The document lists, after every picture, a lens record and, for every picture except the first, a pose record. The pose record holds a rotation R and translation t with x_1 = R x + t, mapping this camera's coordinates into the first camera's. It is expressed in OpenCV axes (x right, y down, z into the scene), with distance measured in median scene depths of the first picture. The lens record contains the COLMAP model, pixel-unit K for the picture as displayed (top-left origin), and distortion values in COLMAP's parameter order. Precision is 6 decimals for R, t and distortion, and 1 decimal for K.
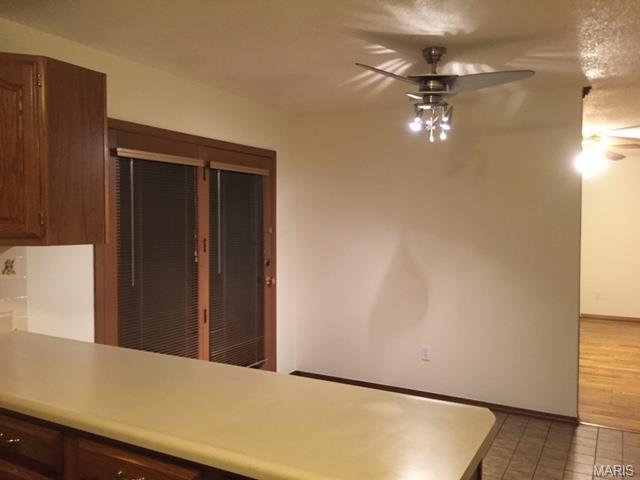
lens RADIAL K [[549.1, 0, 318.7], [0, 549.1, 237.2], [0, 0, 1]] dist [0.076862, -0.099897]
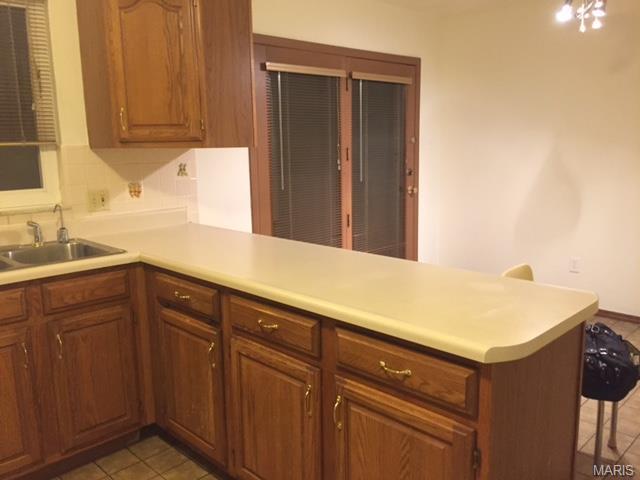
lens RADIAL K [[549.1, 0, 318.7], [0, 549.1, 237.2], [0, 0, 1]] dist [0.076862, -0.099897]
pose [[0.958926, 0.026933, -0.282375, 0.045723], [0.013199, 0.990167, 0.139266, 0.026015], [0.283349, -0.137273, 0.949142, -0.044971]]
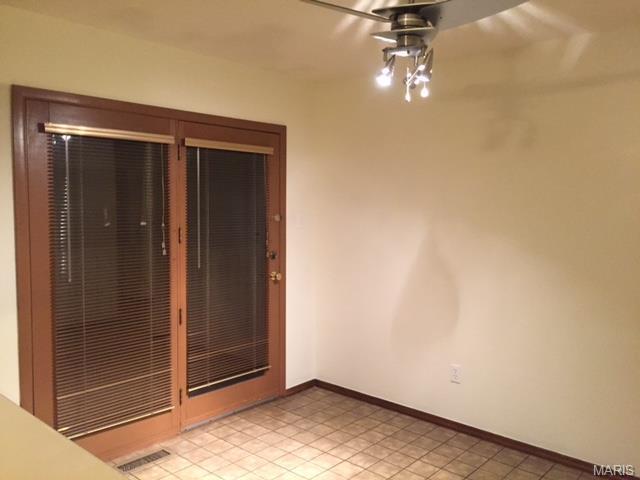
lens RADIAL K [[549.1, 0, 318.7], [0, 549.1, 237.2], [0, 0, 1]] dist [0.076862, -0.099897]
pose [[0.973018, 0.017317, -0.230078, 0.218232], [-0.010678, 0.999491, 0.030071, -0.011597], [0.230482, -0.026803, 0.972707, 0.216613]]
